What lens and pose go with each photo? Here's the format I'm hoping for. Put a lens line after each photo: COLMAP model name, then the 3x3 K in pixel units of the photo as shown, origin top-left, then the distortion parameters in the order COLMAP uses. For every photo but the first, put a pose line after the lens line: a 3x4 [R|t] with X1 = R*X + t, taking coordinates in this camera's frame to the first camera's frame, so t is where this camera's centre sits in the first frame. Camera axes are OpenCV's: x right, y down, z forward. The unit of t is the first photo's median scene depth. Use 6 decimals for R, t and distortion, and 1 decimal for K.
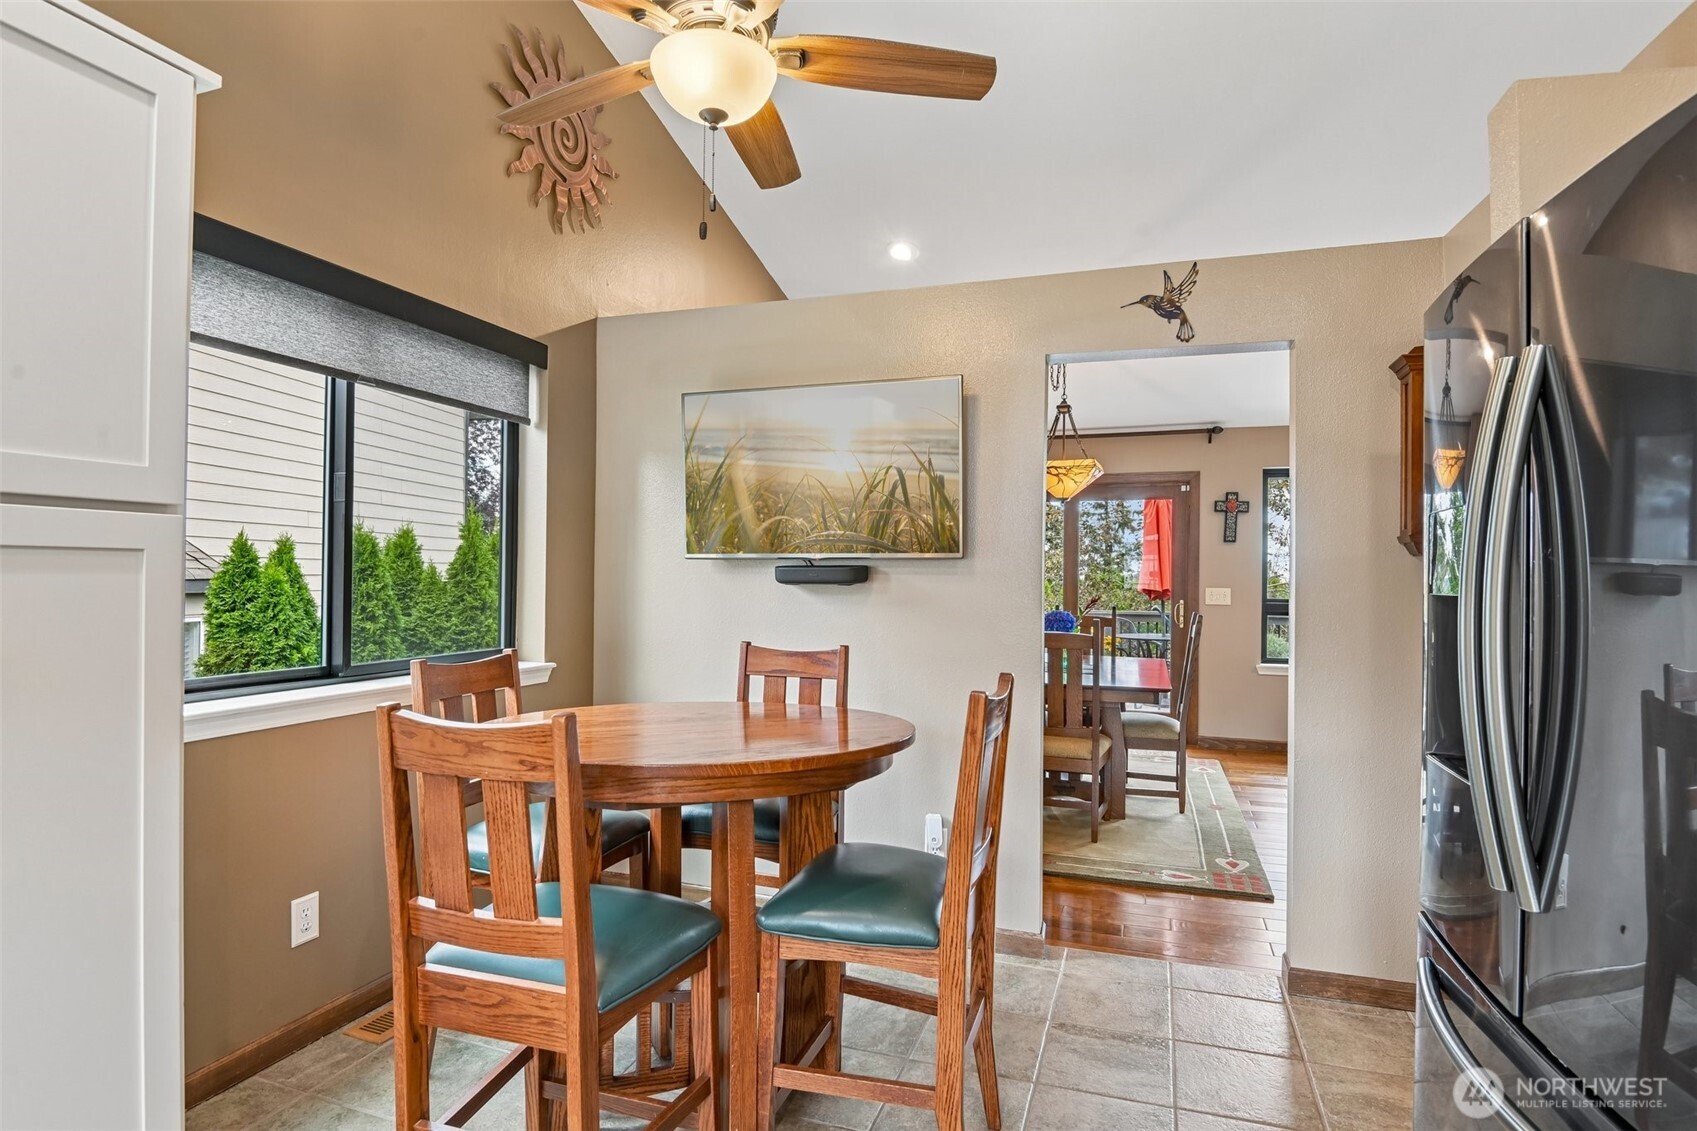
lens RADIAL K [[877.4, 0, 847.2], [0, 877.4, 568.3], [0, 0, 1]] dist [-0.015595, -0.000651]
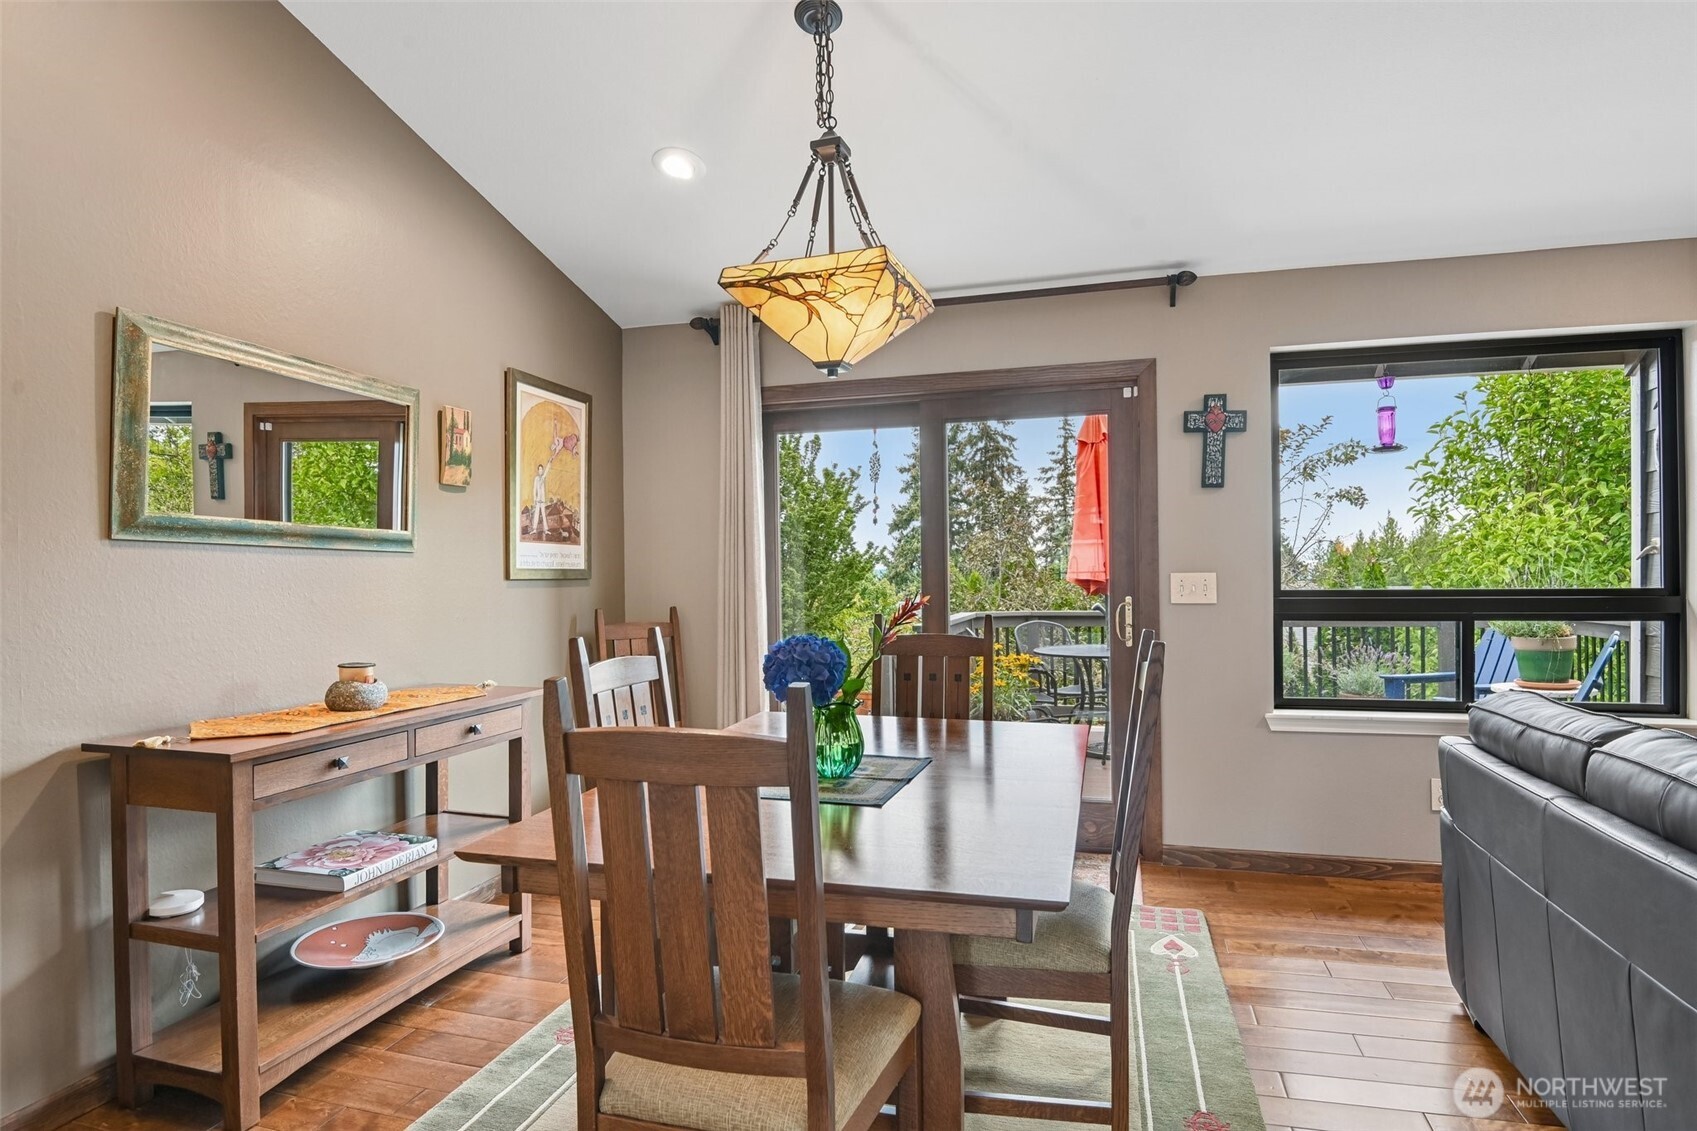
lens RADIAL K [[933.6, 0, 852.5], [0, 933.6, 570.5], [0, 0, 1]] dist [-0.020565, -0.002047]
pose [[0.997968, -0.023738, 0.059136, 0.179982], [0.023427, 0.999708, 0.005943, 0.012710], [-0.059260, -0.004546, 0.998232, 0.439338]]
